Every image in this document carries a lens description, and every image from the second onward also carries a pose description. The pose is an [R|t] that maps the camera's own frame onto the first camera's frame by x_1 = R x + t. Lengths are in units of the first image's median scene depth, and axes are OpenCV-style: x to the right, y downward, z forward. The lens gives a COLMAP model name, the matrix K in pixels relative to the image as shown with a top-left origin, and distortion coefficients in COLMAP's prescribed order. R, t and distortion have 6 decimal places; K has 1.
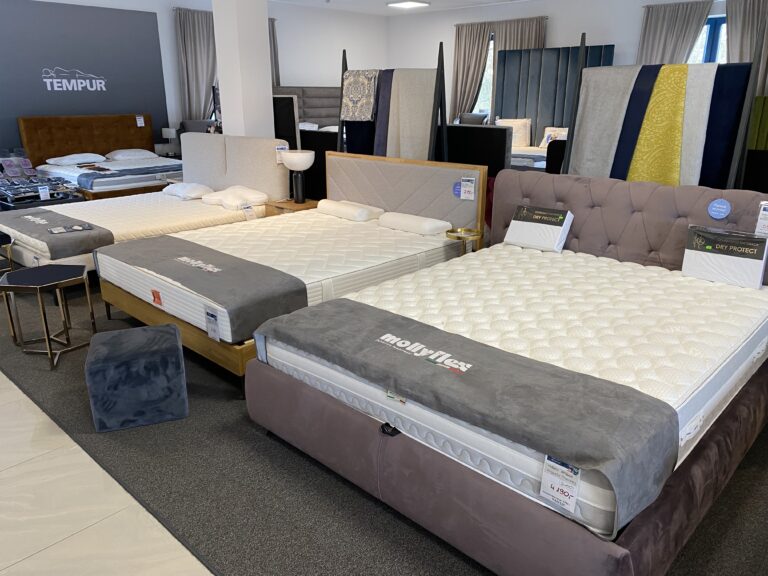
lens RADIAL K [[586.0, 0, 387.1], [0, 586.0, 282.5], [0, 0, 1]] dist [0.062315, -0.080483]
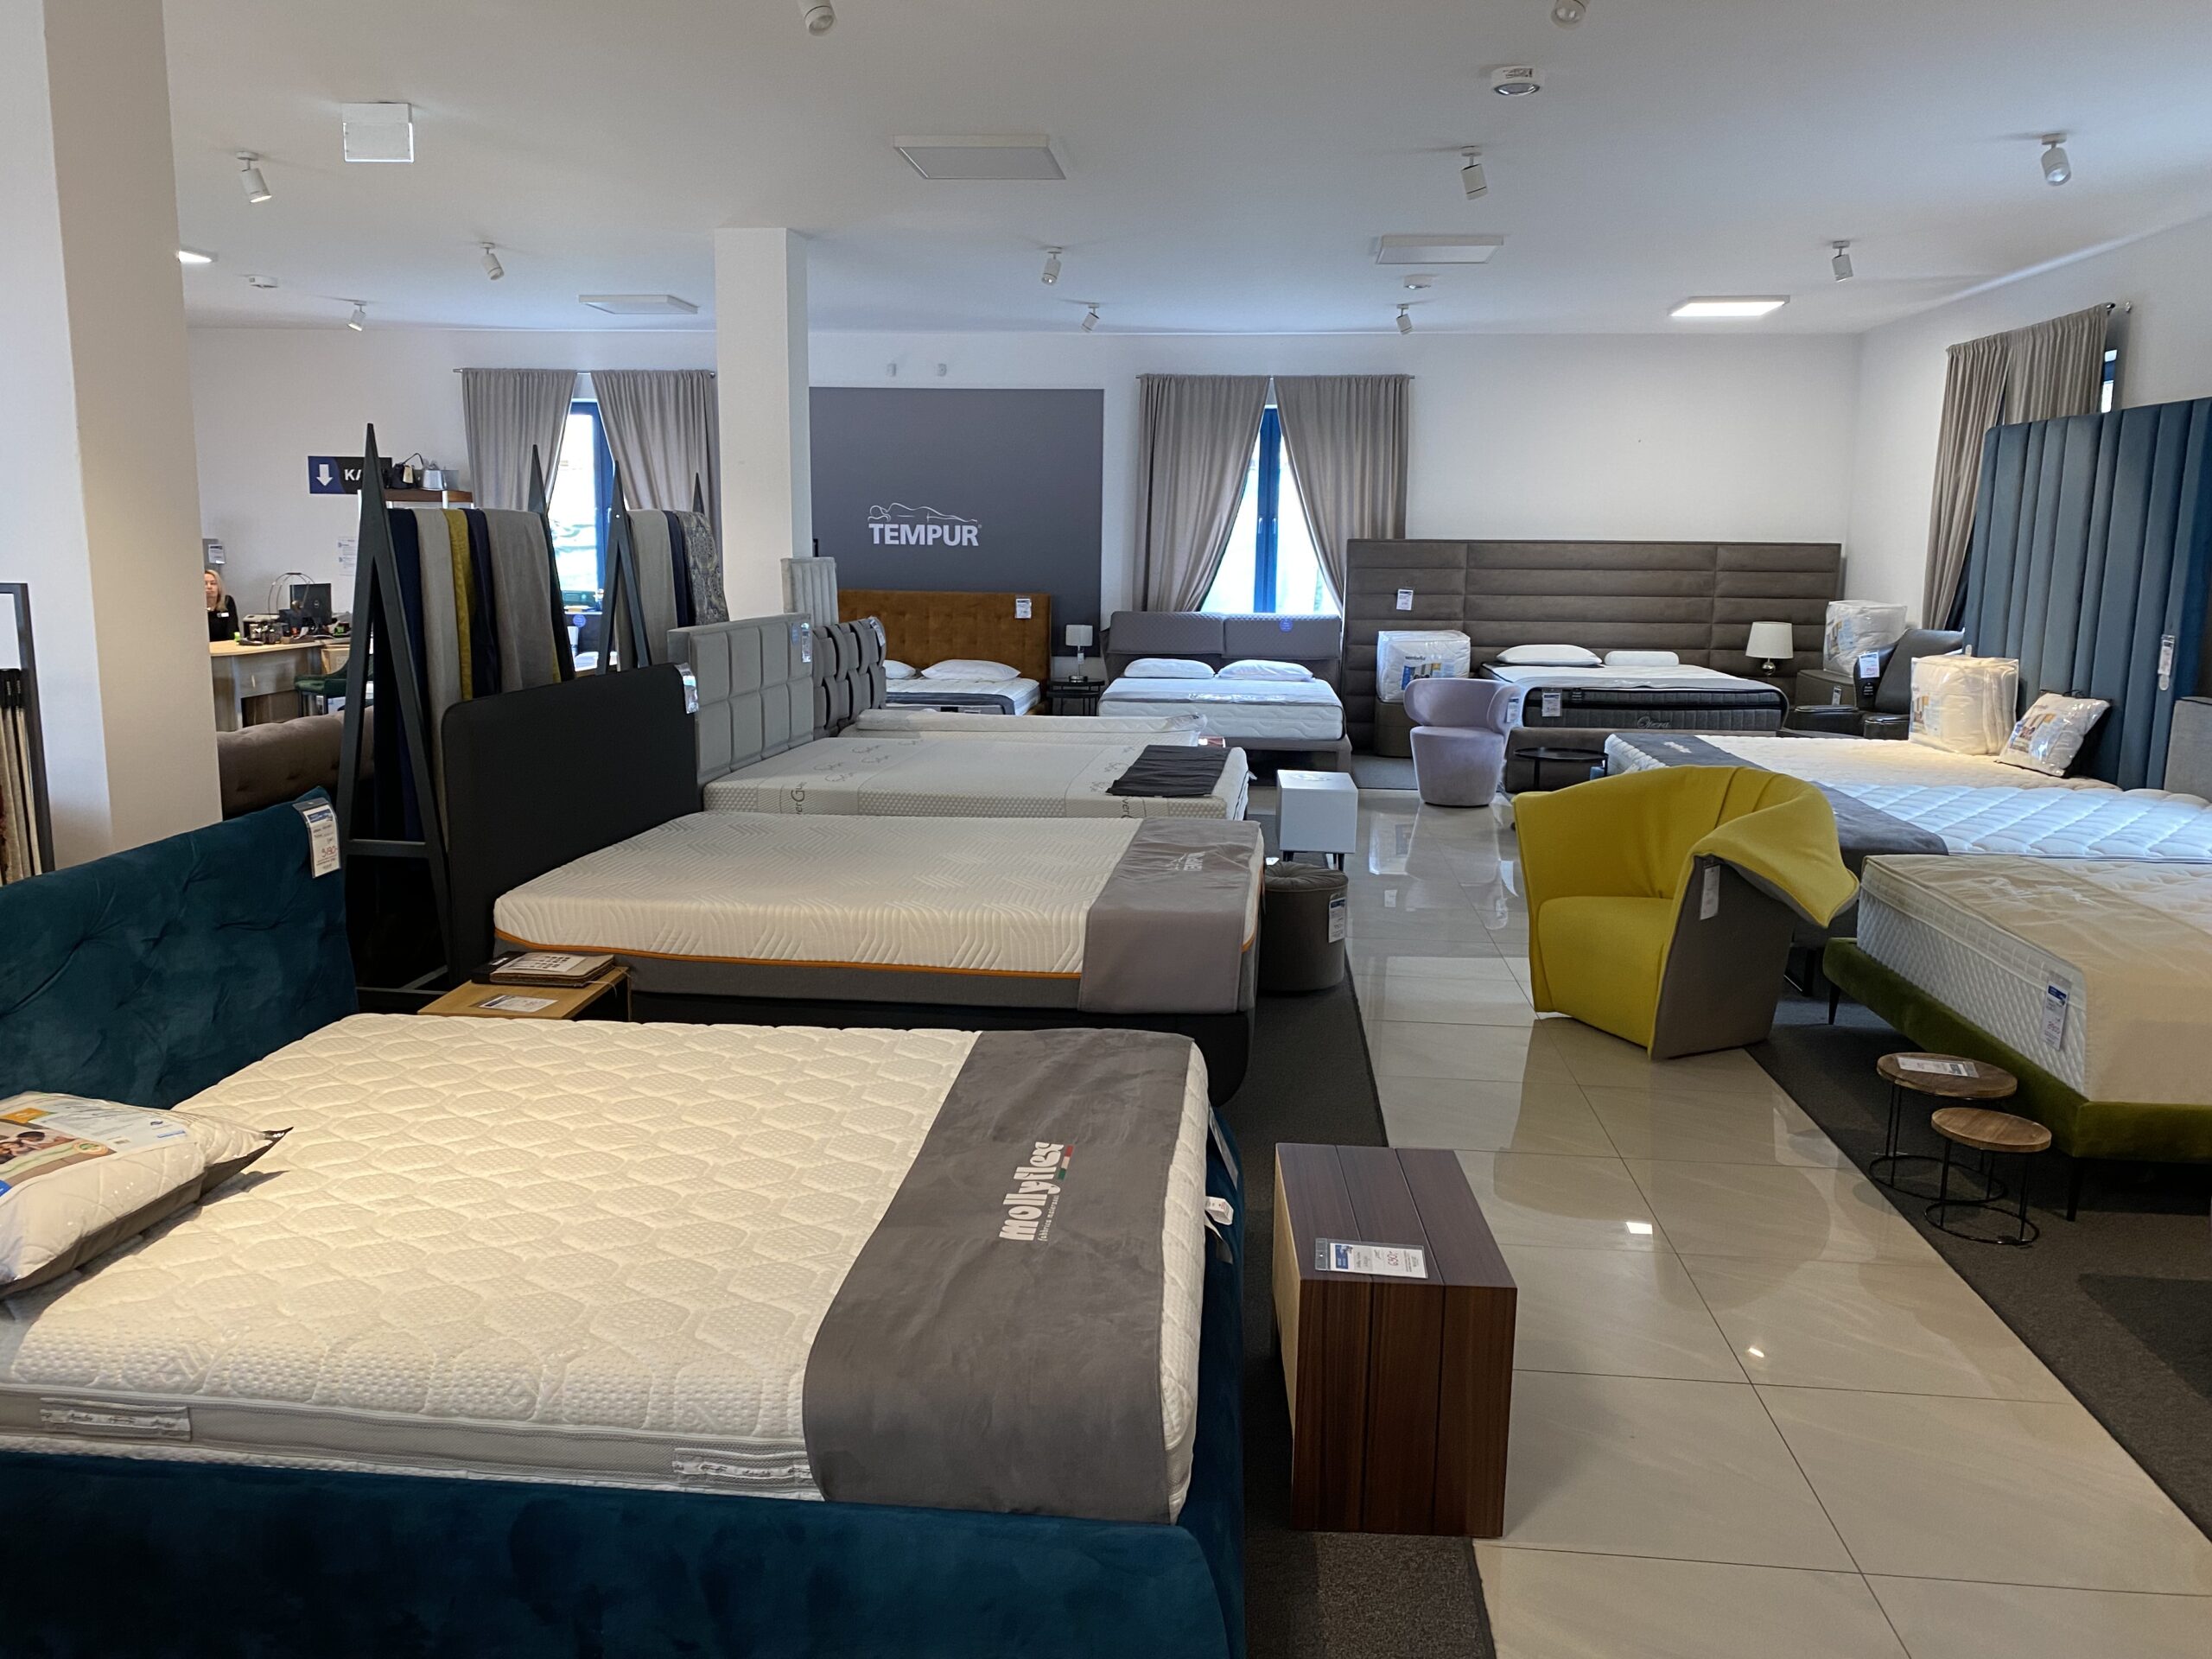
lens RADIAL K [[1687.8, 0, 1108.2], [0, 1687.8, 834.2], [0, 0, 1]] dist [0.062315, -0.080483]
pose [[0.619223, 0.138996, -0.772815, 1.272065], [-0.252997, 0.967039, -0.028786, -0.123573], [0.743341, 0.213345, 0.633978, 0.376225]]
